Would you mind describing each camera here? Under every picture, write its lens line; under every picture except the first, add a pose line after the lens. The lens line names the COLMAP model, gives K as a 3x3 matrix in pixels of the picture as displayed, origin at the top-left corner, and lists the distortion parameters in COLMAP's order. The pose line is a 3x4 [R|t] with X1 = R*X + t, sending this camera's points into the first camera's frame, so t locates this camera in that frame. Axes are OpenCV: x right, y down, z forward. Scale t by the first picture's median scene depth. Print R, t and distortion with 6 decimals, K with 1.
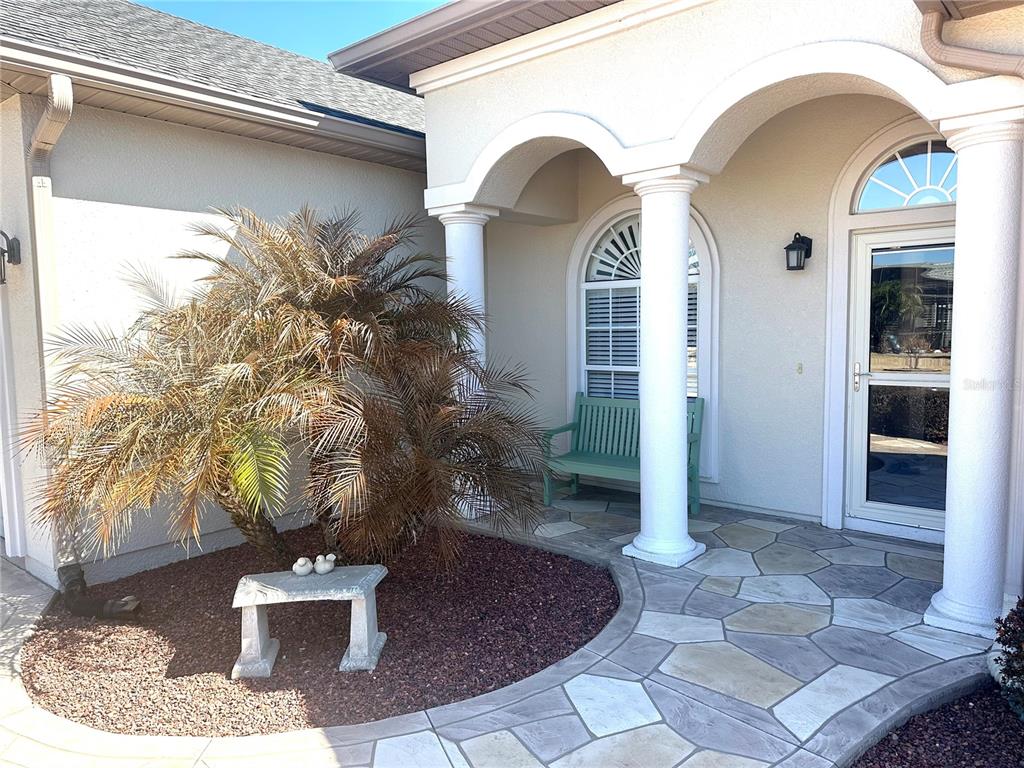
lens RADIAL K [[700.8, 0, 512.0], [0, 700.8, 384.0], [0, 0, 1]] dist [0.087317, -0.125816]
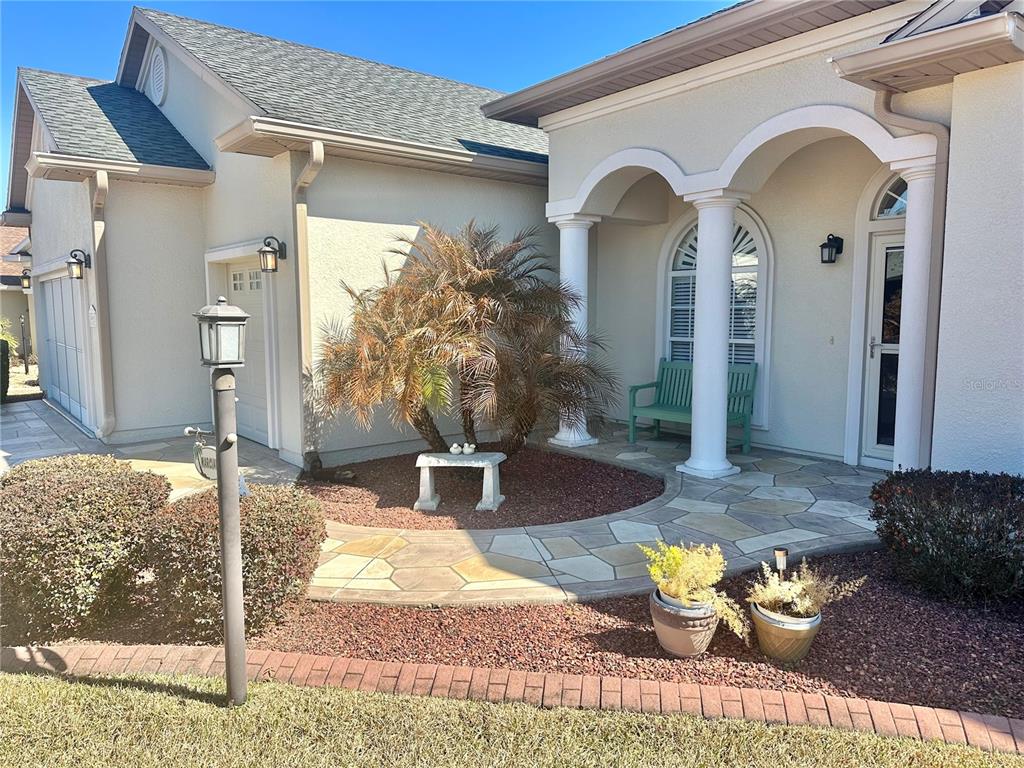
lens RADIAL K [[700.8, 0, 512.0], [0, 700.8, 384.0], [0, 0, 1]] dist [0.087317, -0.125816]
pose [[0.980025, 0.036187, -0.195552, 0.111396], [-0.031581, 0.999147, 0.026620, 0.048224], [0.196349, -0.019912, 0.980332, -0.435572]]
